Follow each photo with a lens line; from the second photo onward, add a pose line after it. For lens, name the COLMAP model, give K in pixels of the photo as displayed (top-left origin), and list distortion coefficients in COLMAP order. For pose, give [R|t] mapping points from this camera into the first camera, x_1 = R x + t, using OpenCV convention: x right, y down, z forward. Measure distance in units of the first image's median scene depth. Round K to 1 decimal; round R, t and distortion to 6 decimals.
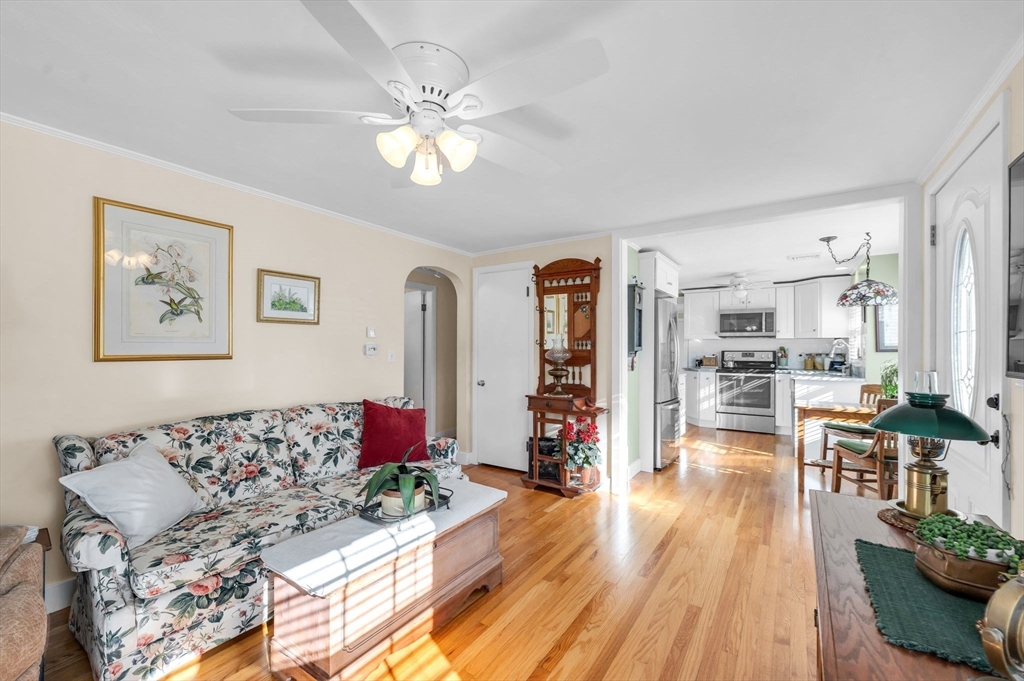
lens RADIAL K [[410.7, 0, 513.1], [0, 410.7, 346.3], [0, 0, 1]] dist [0.000402, 0.000038]
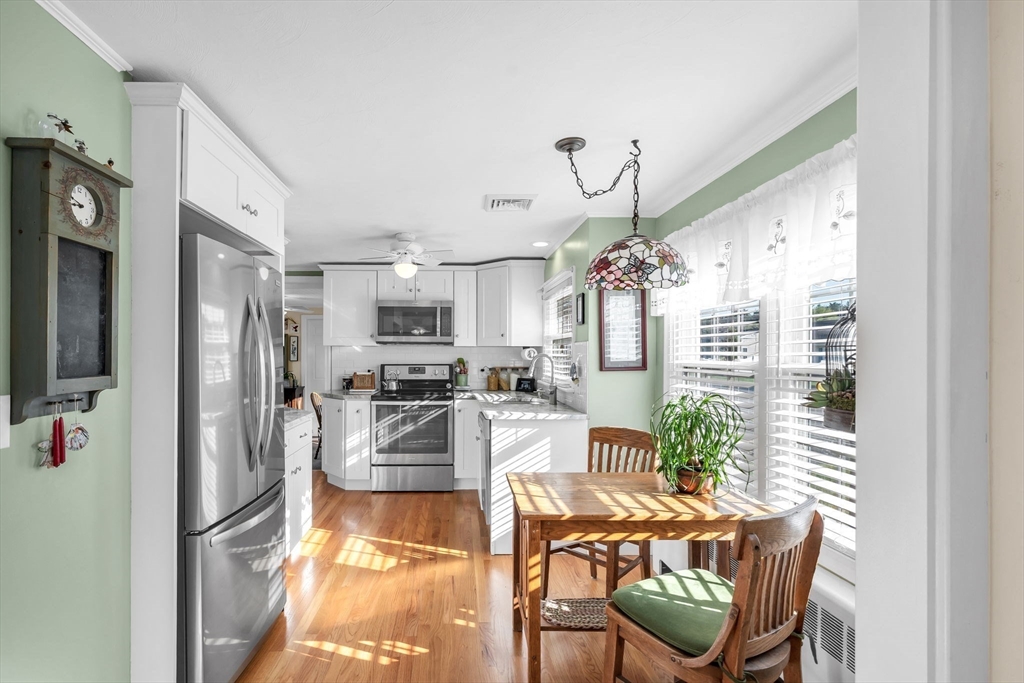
lens RADIAL K [[483.9, 0, 510.8], [0, 483.9, 352.8], [0, 0, 1]] dist [-0.000296, -0.000045]
pose [[0.753162, -0.002184, 0.657831, 0.187473], [0.000690, 0.999997, 0.002530, -0.010299], [-0.657834, -0.001452, 0.753161, 0.340268]]
